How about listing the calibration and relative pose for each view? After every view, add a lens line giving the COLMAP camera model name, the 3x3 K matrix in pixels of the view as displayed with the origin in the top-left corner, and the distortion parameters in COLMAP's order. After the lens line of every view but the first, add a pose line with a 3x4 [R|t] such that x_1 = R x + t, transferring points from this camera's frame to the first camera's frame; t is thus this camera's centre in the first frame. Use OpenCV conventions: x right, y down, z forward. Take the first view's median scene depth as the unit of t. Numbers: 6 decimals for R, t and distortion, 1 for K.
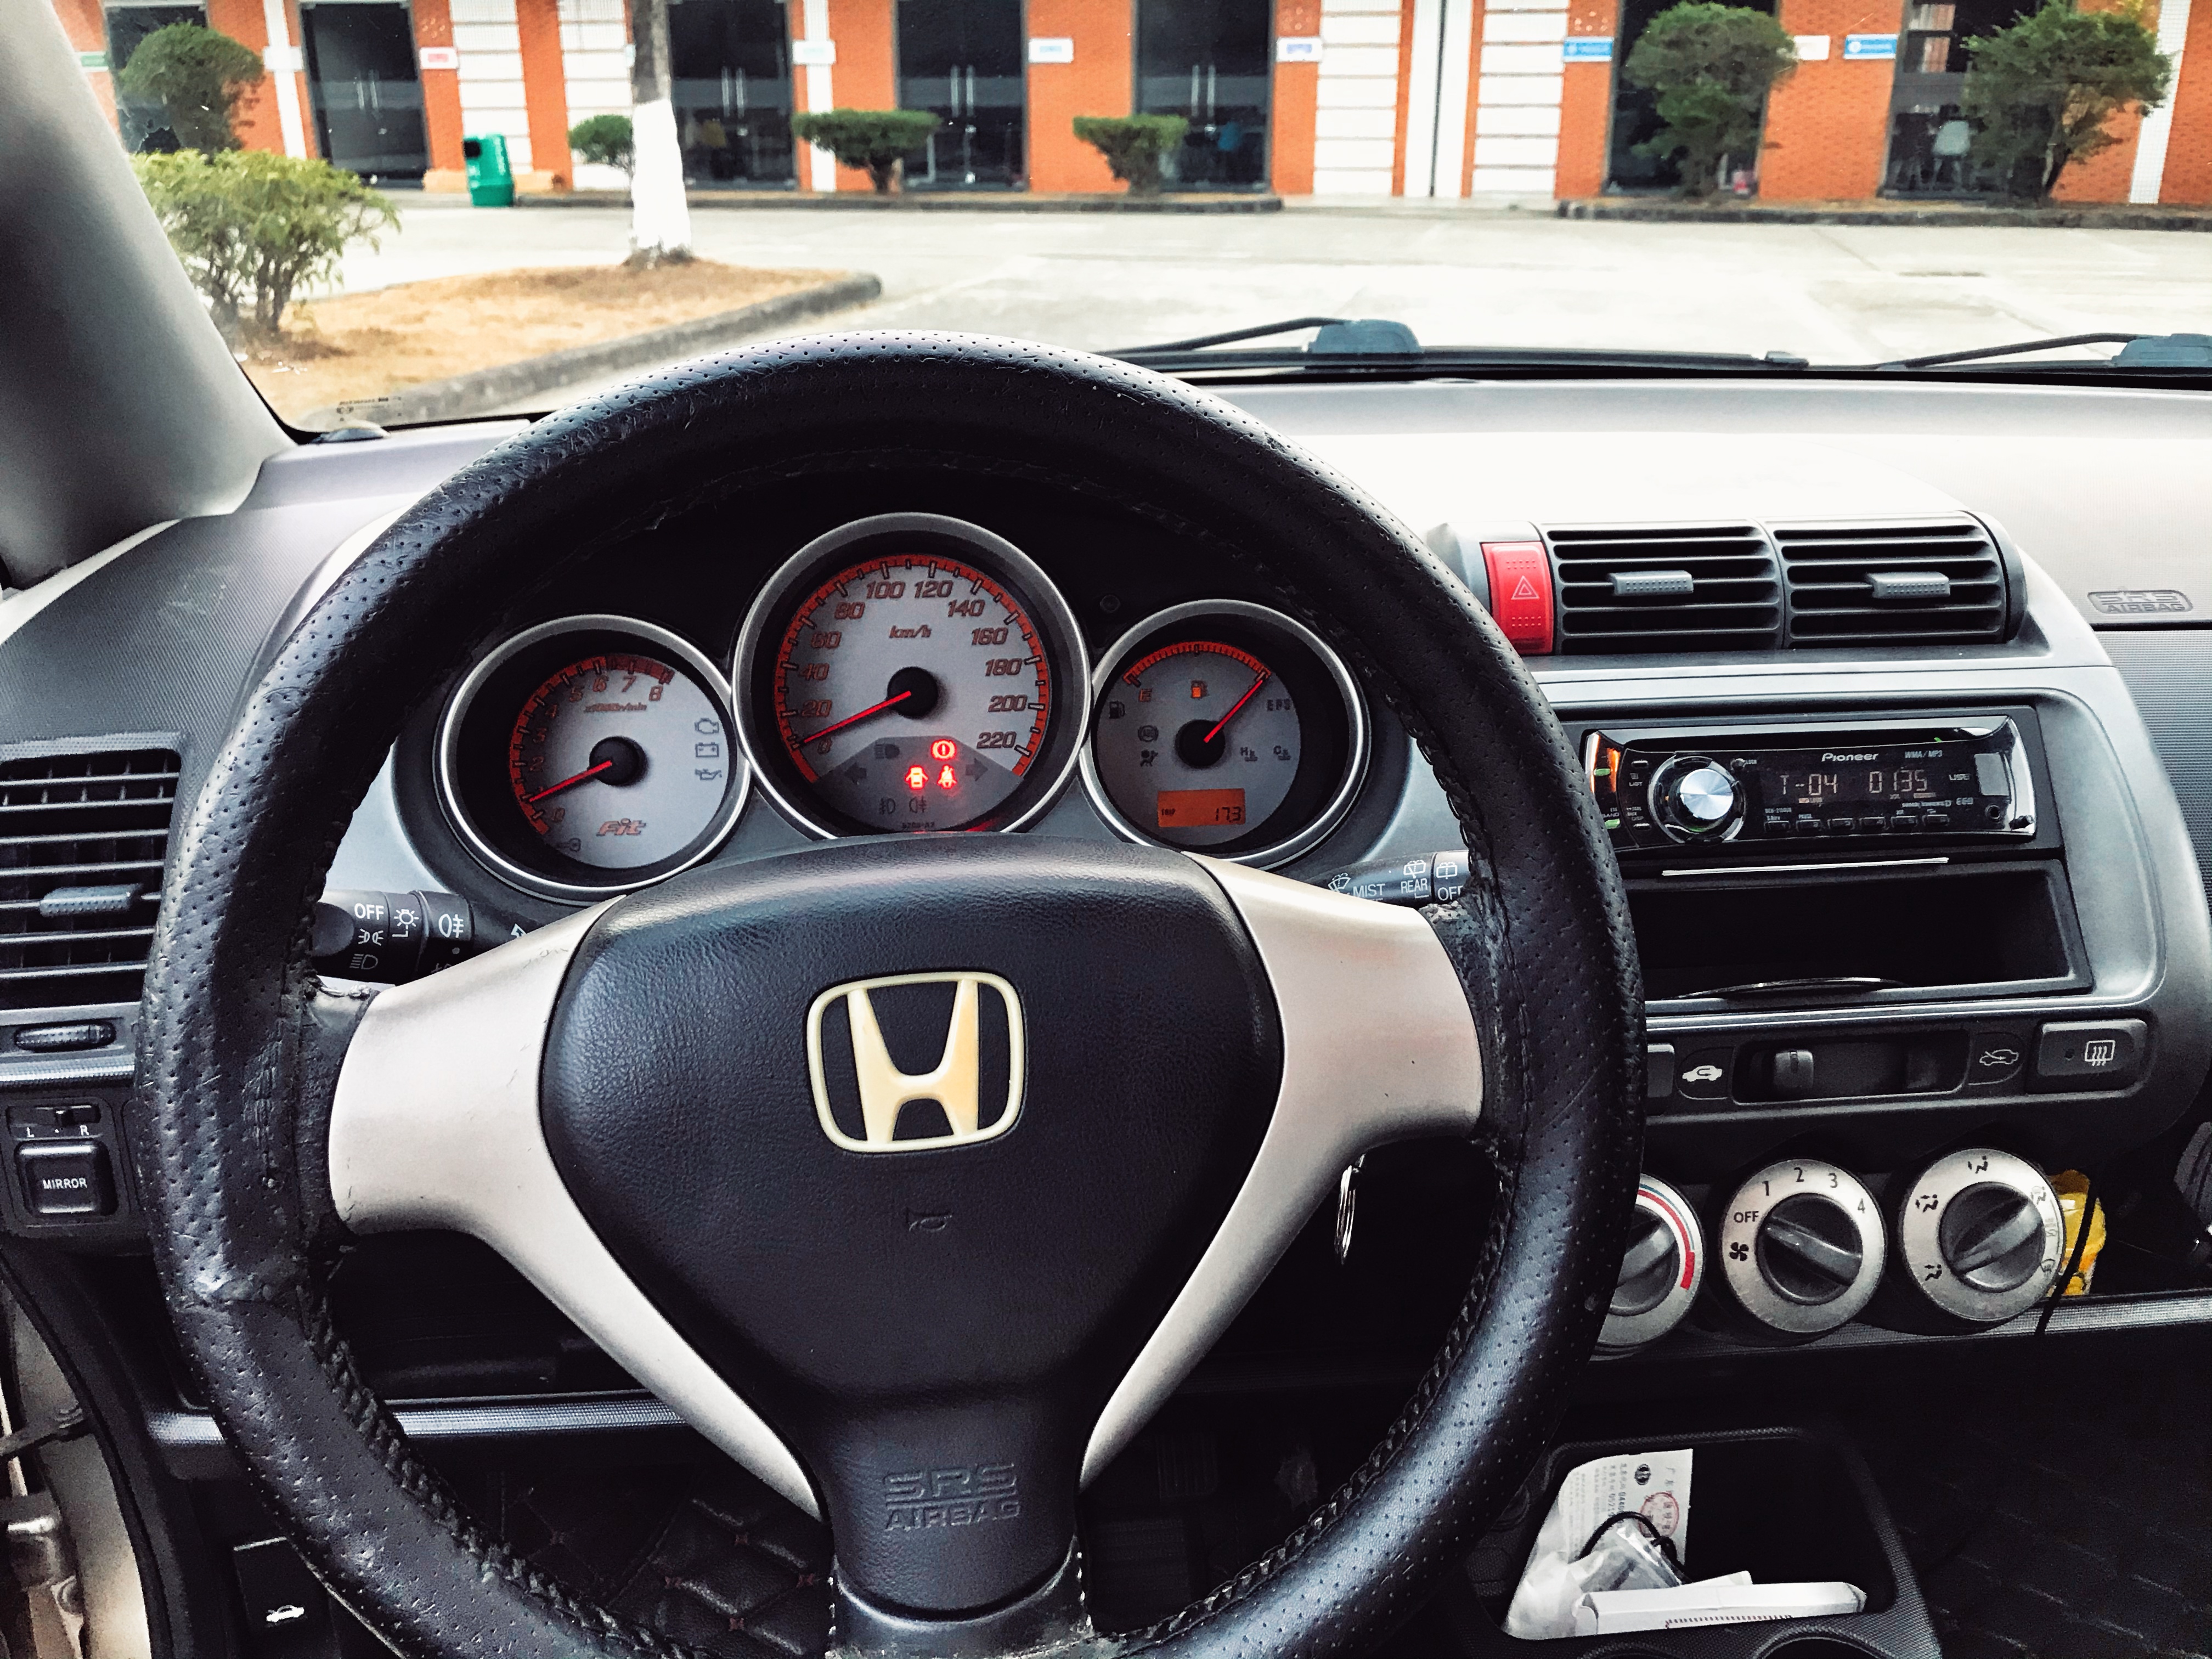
lens RADIAL K [[1826.0, 0, 1109.4], [0, 1826.0, 812.4], [0, 0, 1]] dist [0.006690, 0.009476]
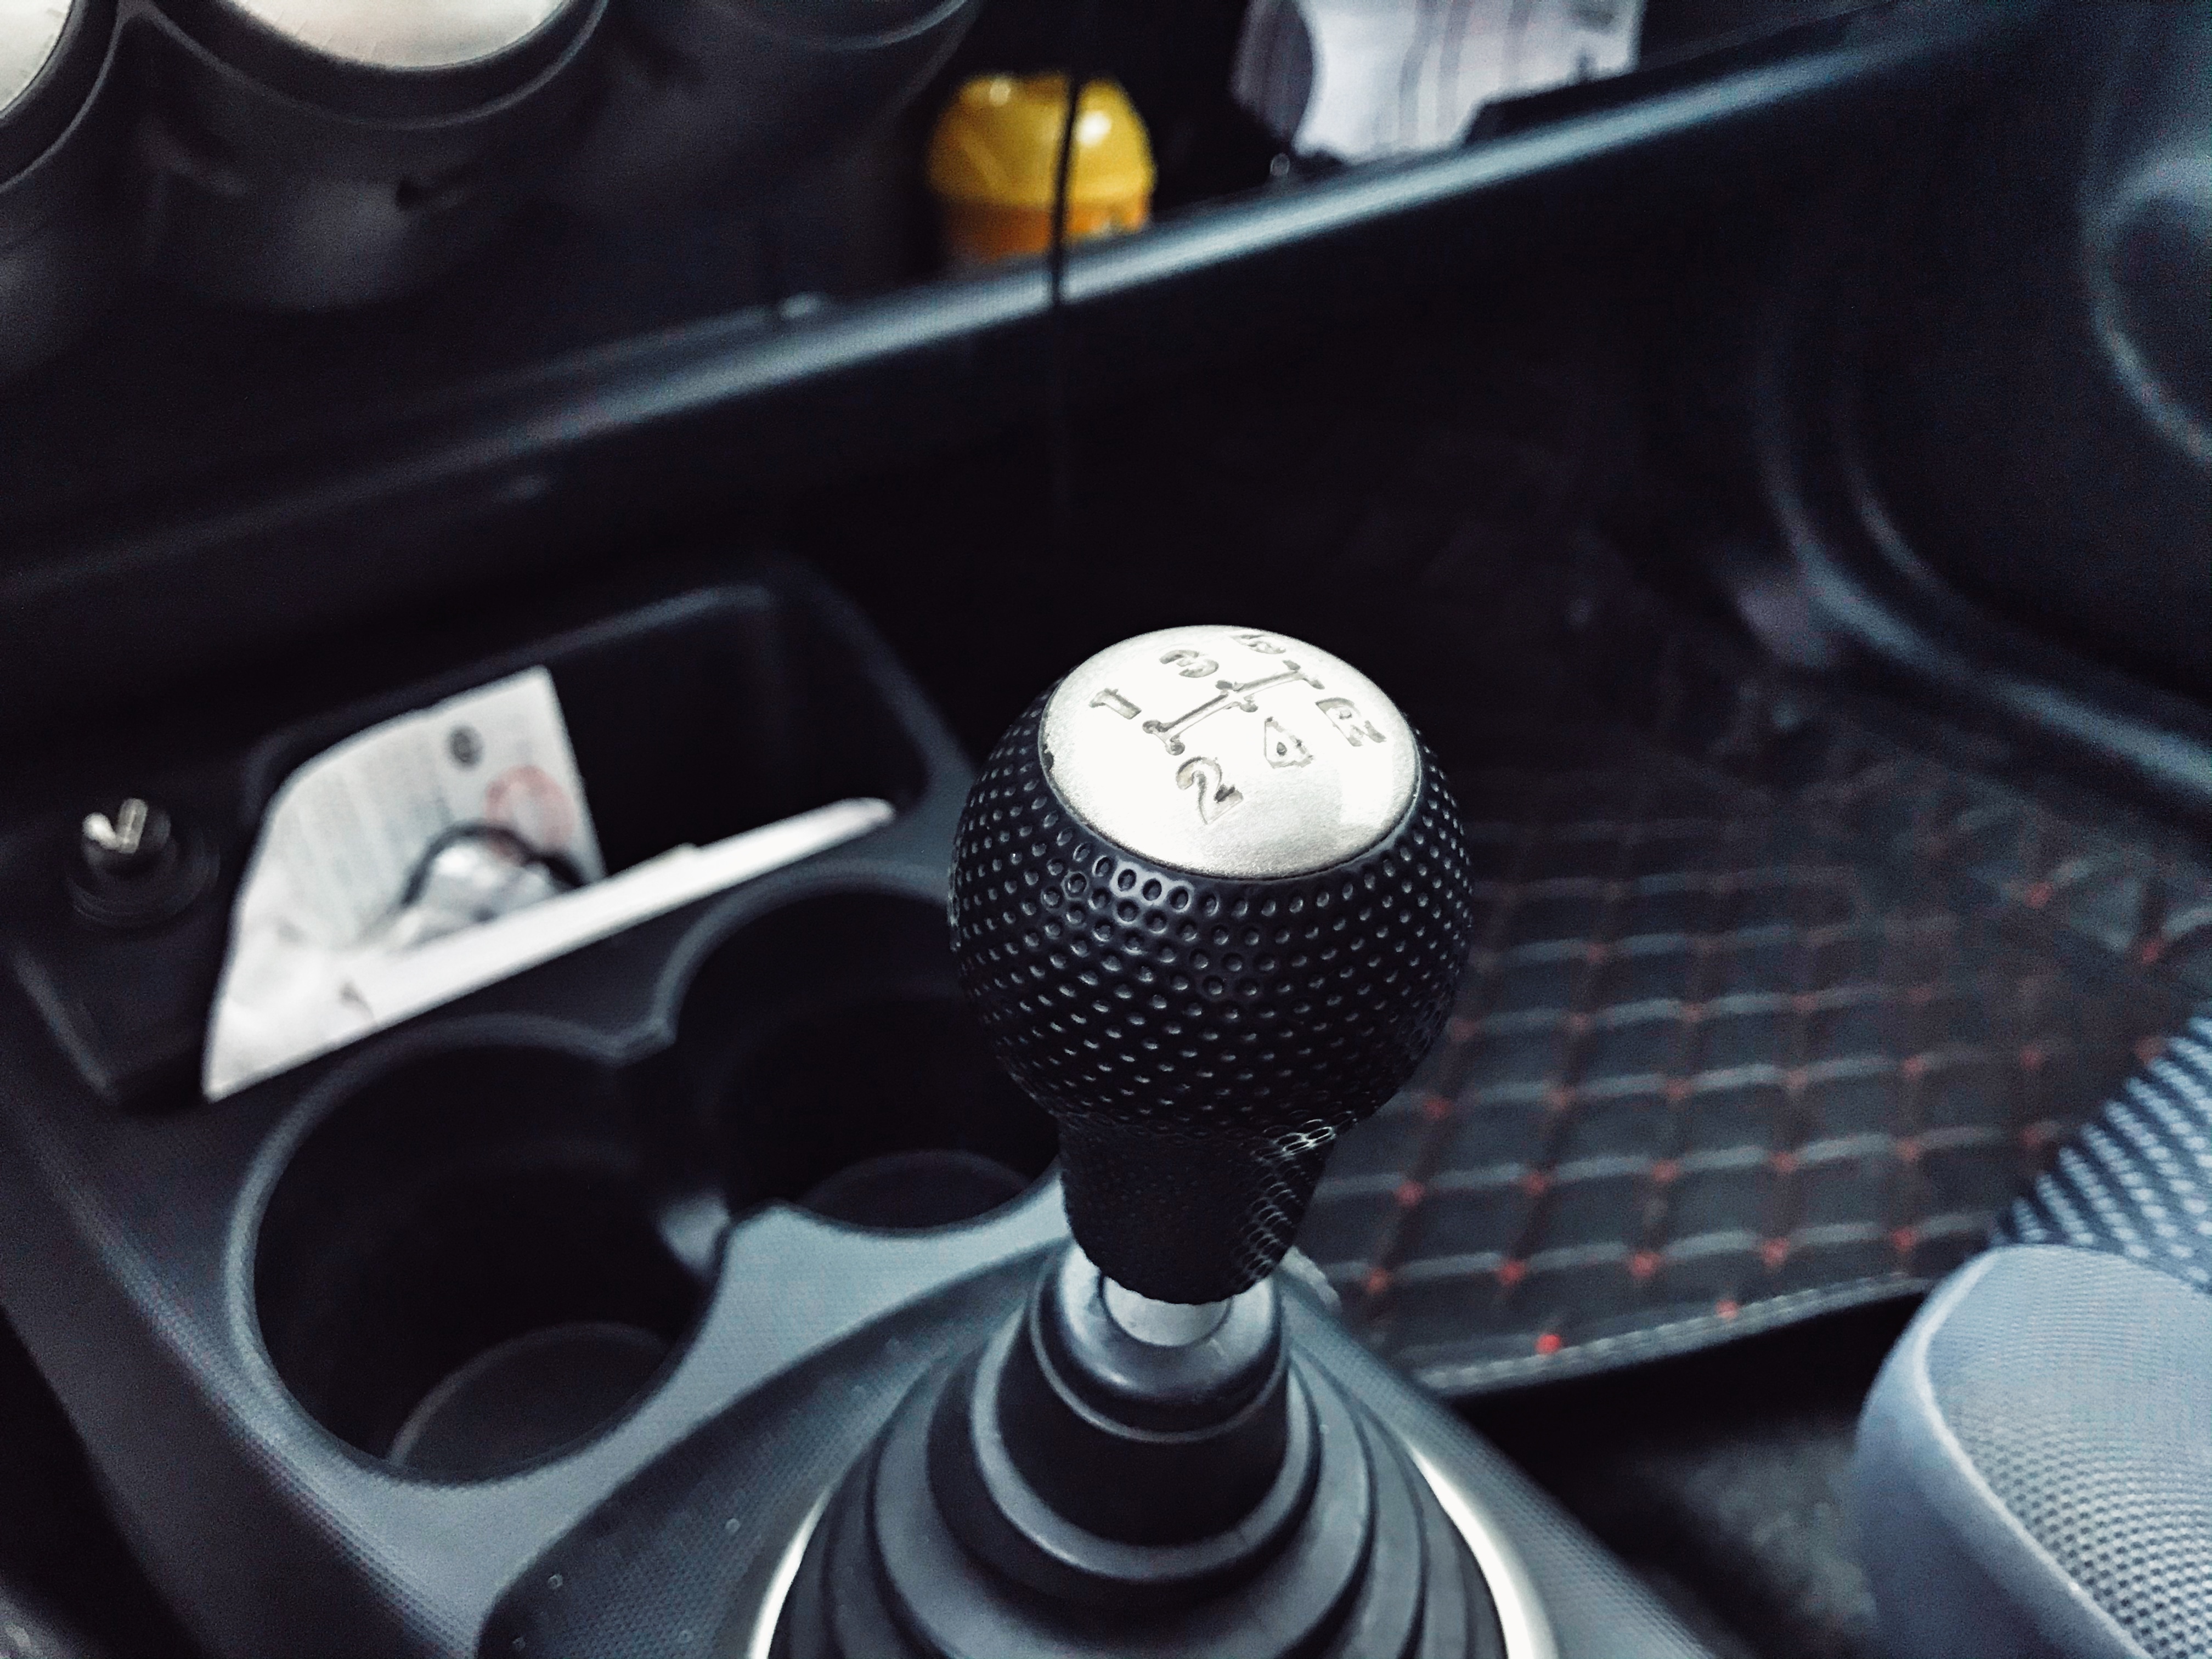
lens RADIAL K [[1863.7, 0, 1115.4], [0, 1863.7, 759.8], [0, 0, 1]] dist [0.019091, 0.002570]
pose [[0.865450, -0.292559, 0.406702, 0.251005], [0.202557, 0.946809, 0.250047, 0.290343], [-0.458222, -0.134023, 0.878675, 0.488741]]
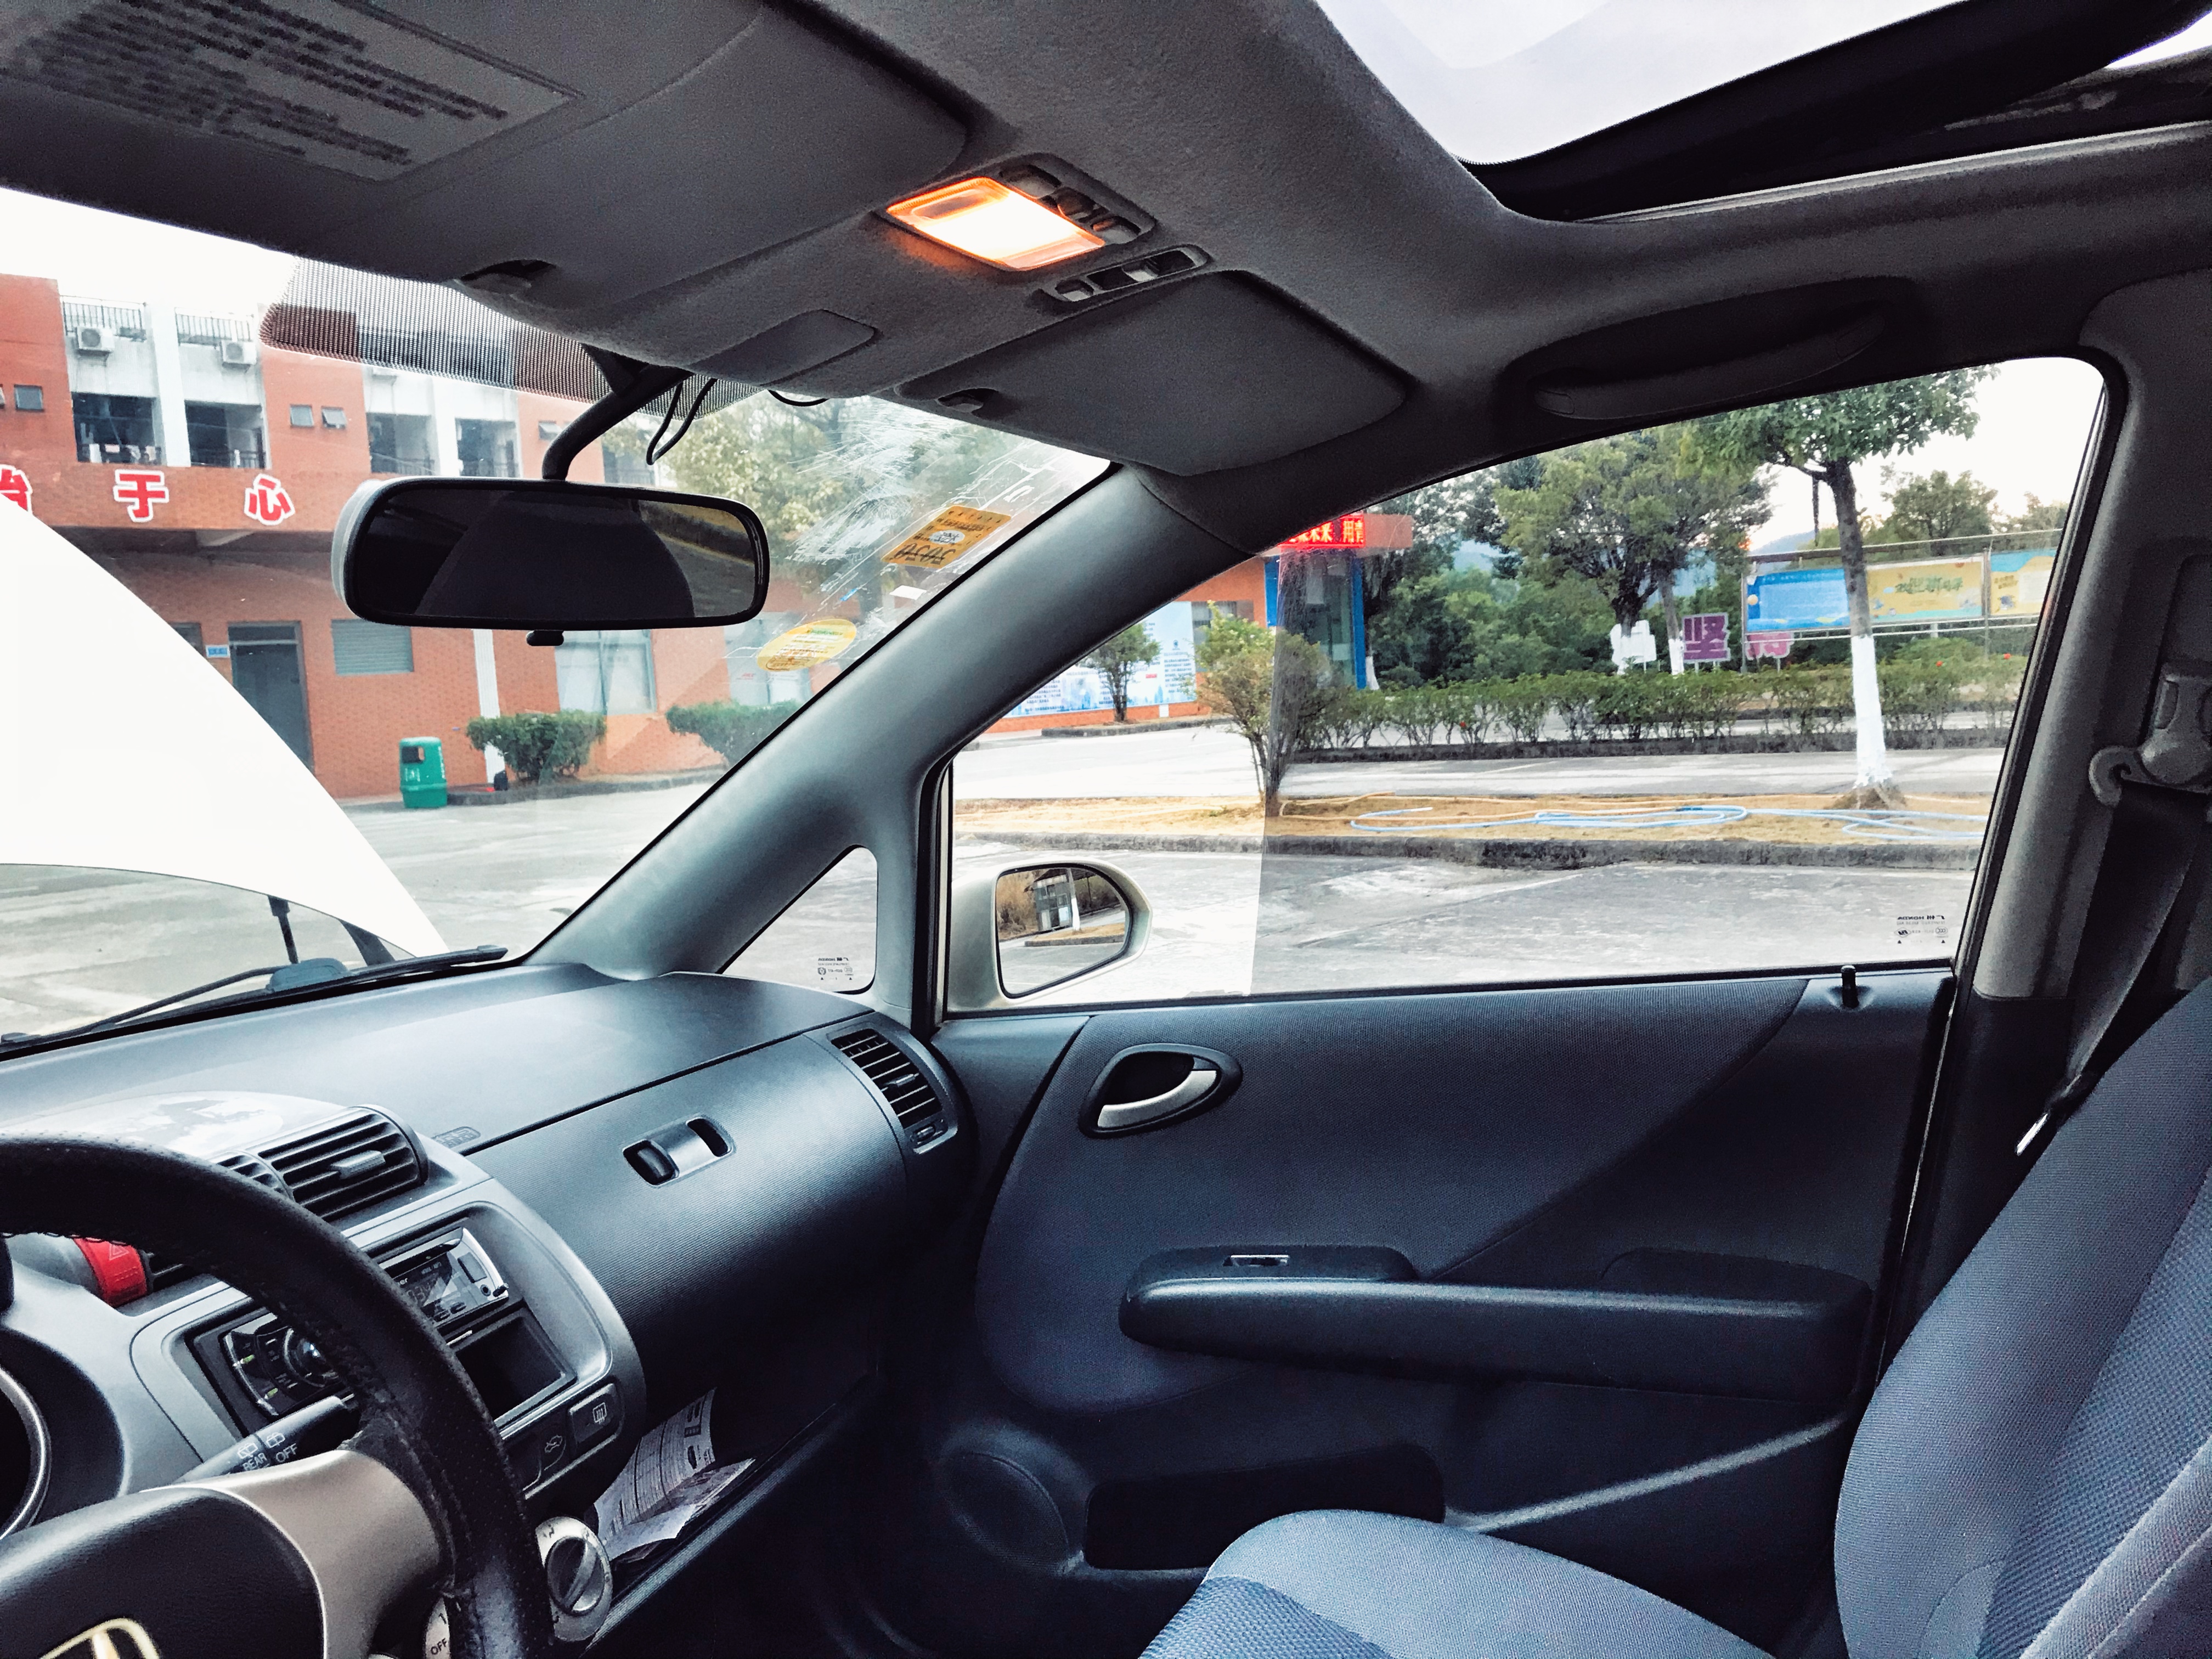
lens RADIAL K [[1826.0, 0, 1109.4], [0, 1826.0, 812.4], [0, 0, 1]] dist [0.006690, 0.009476]
pose [[0.454009, -0.098255, 0.885563, -0.449652], [0.376128, 0.922135, -0.090520, -0.026107], [-0.807715, 0.374182, 0.455615, -0.175323]]
